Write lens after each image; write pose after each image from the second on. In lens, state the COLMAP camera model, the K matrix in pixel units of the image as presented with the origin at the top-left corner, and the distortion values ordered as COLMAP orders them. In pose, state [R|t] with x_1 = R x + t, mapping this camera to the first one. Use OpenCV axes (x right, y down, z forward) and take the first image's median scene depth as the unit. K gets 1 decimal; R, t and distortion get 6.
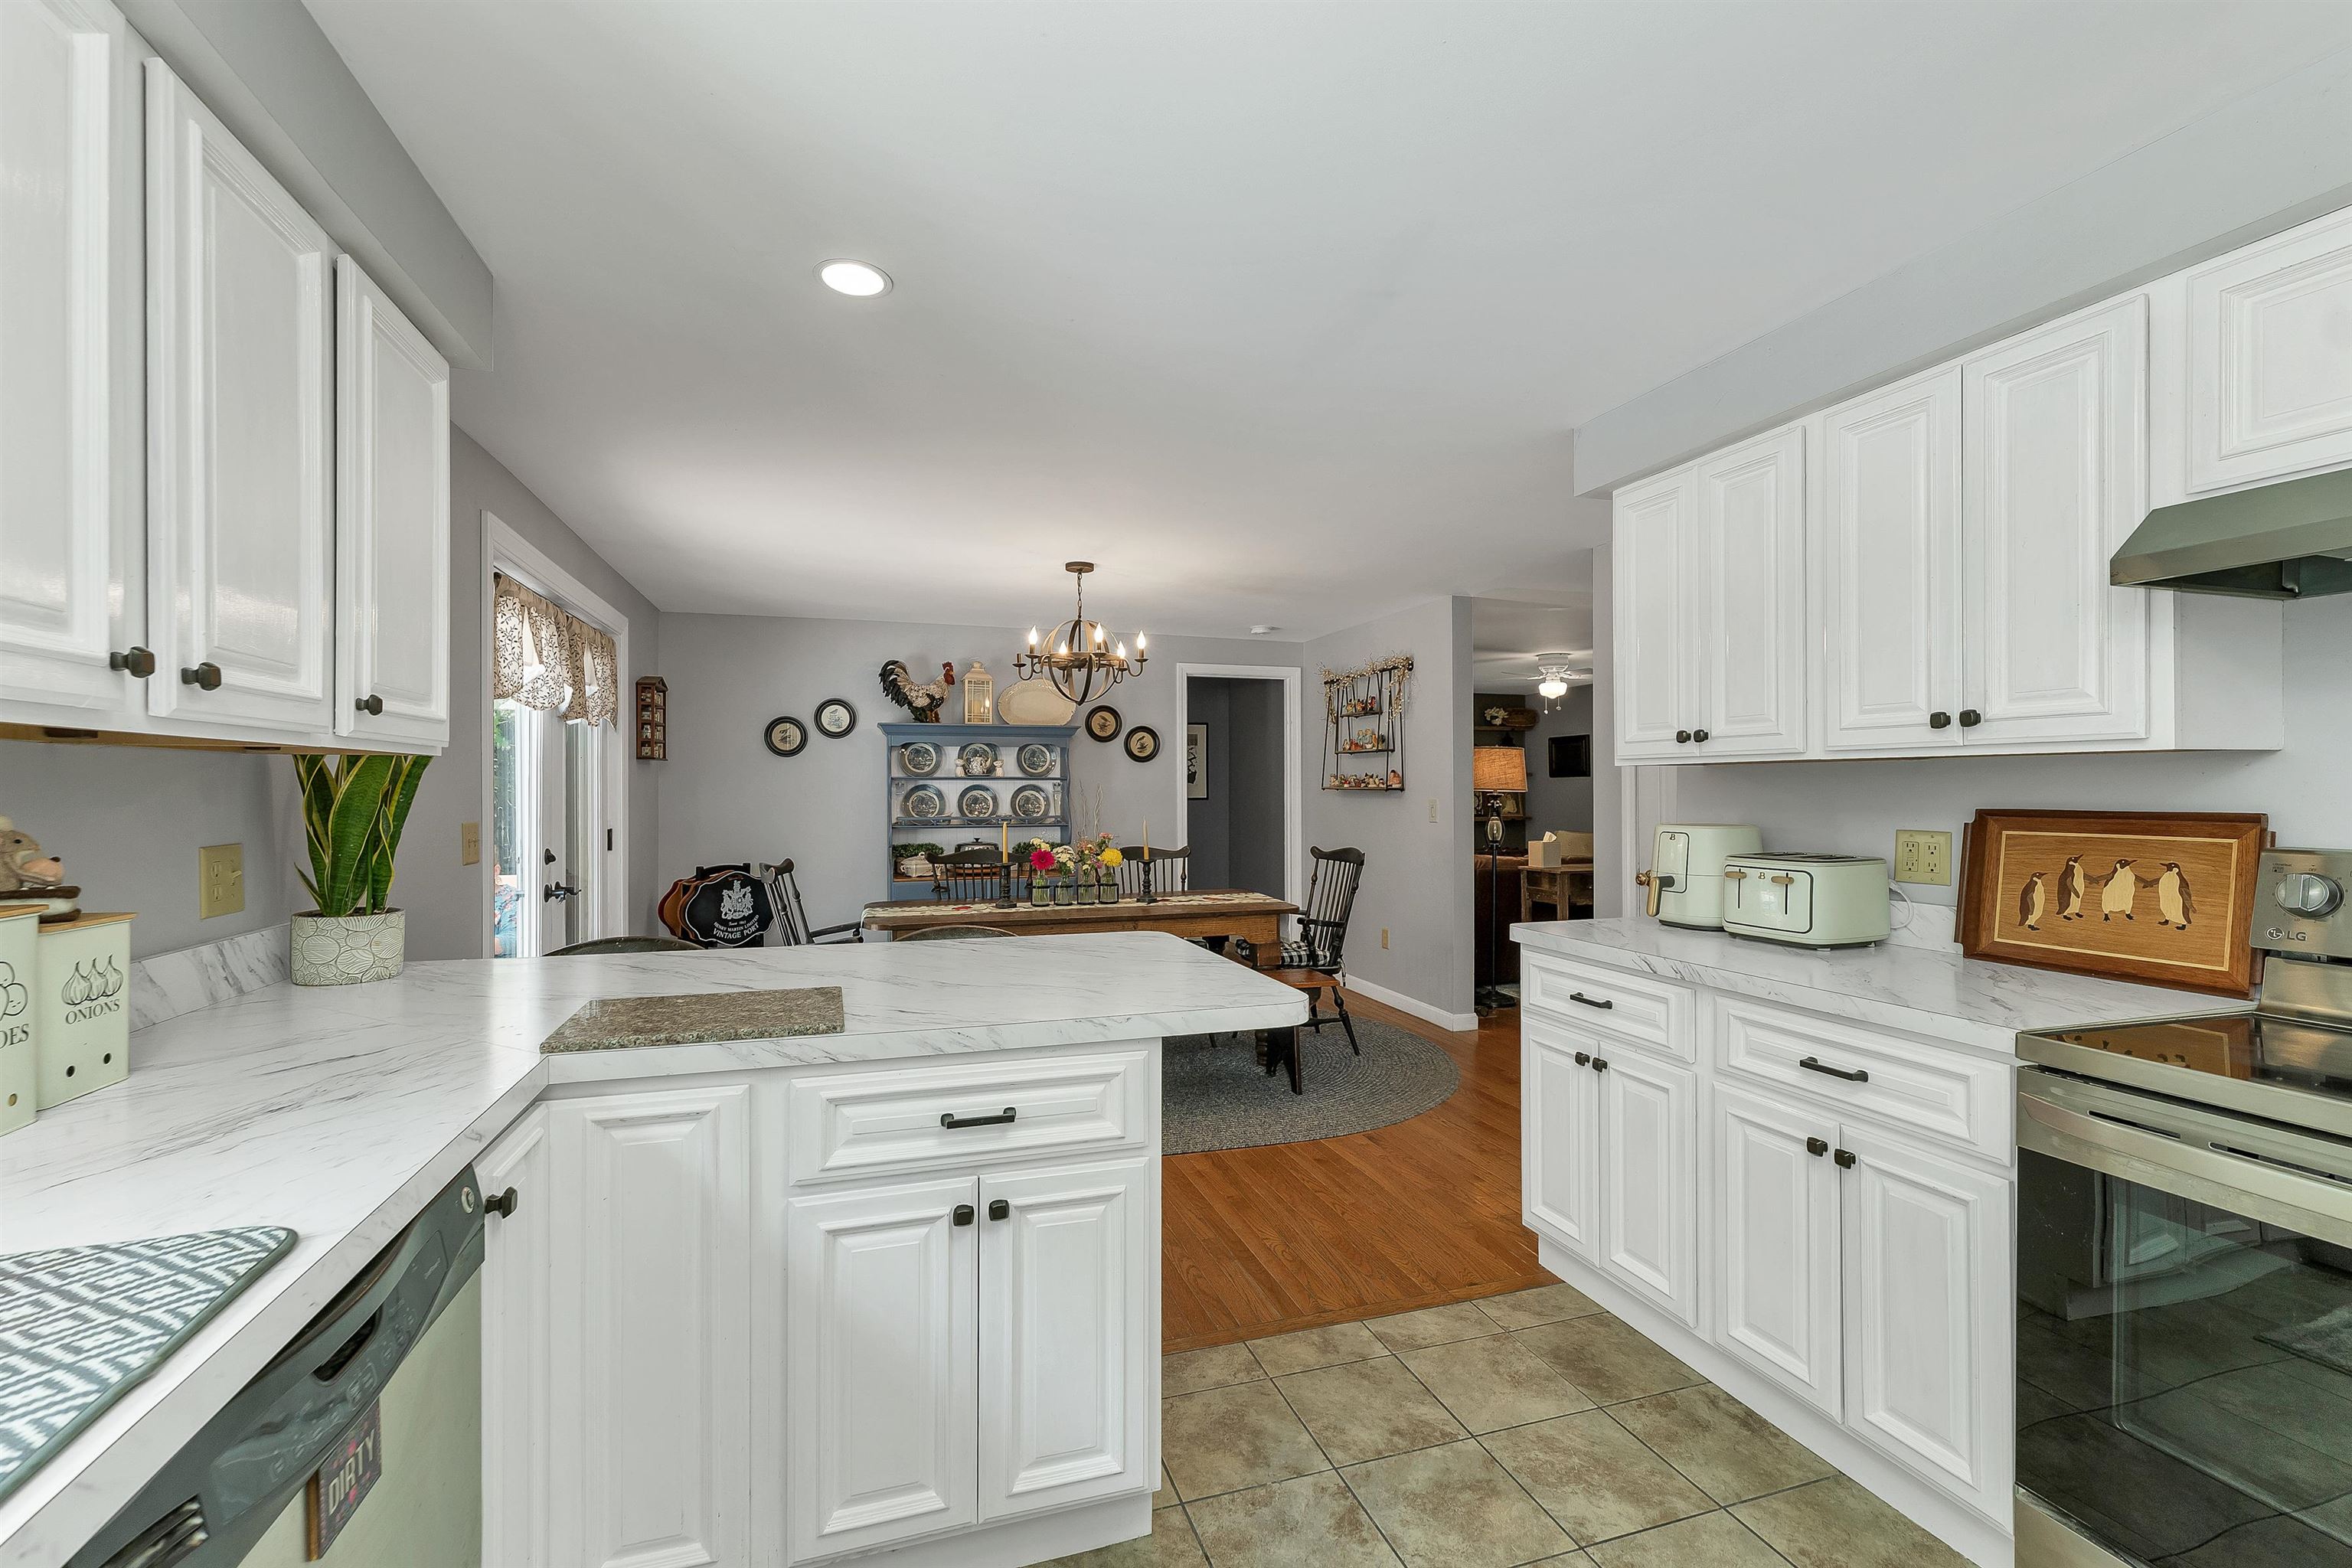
lens RADIAL K [[999.5, 0, 1157.6], [0, 999.5, 791.3], [0, 0, 1]] dist [0.000561, 0.000106]
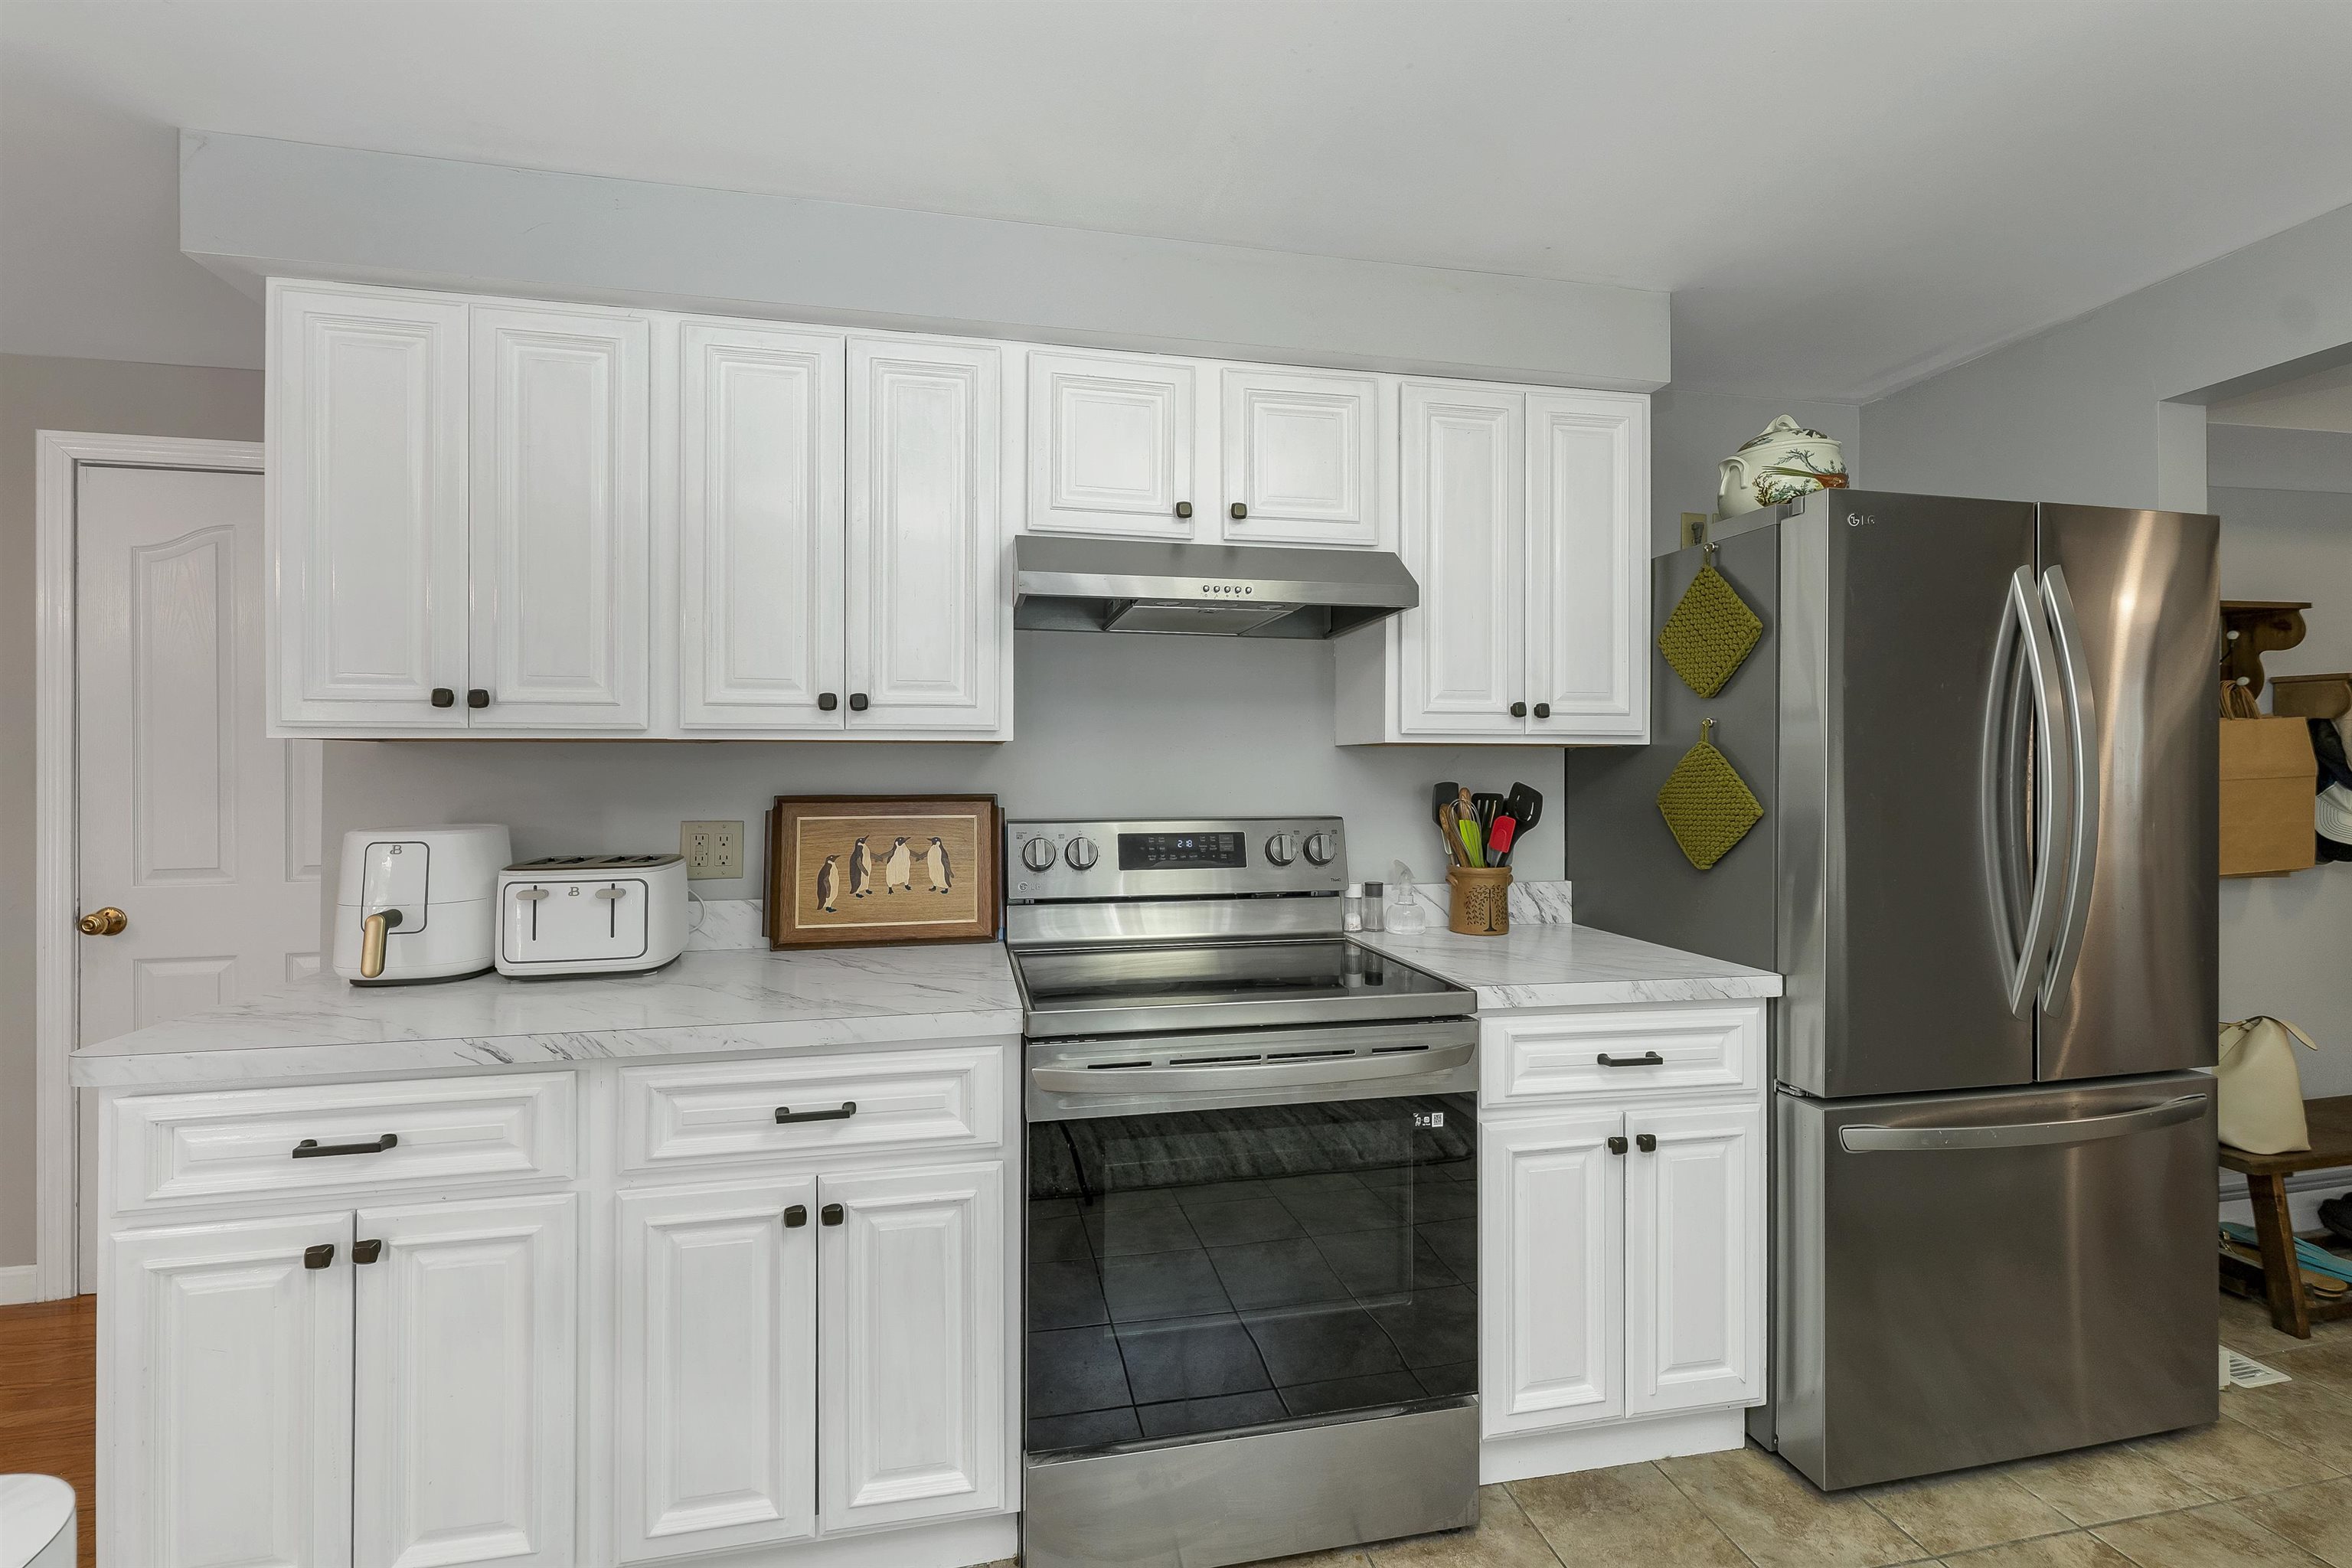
lens RADIAL K [[999.5, 0, 1178.9], [0, 999.5, 758.5], [0, 0, 1]] dist [0.000561, 0.000106]
pose [[0.094206, 0.012330, 0.995476, -0.111612], [0.003983, 0.999911, -0.012762, -0.004127], [-0.995545, 0.005167, 0.094149, 0.543047]]
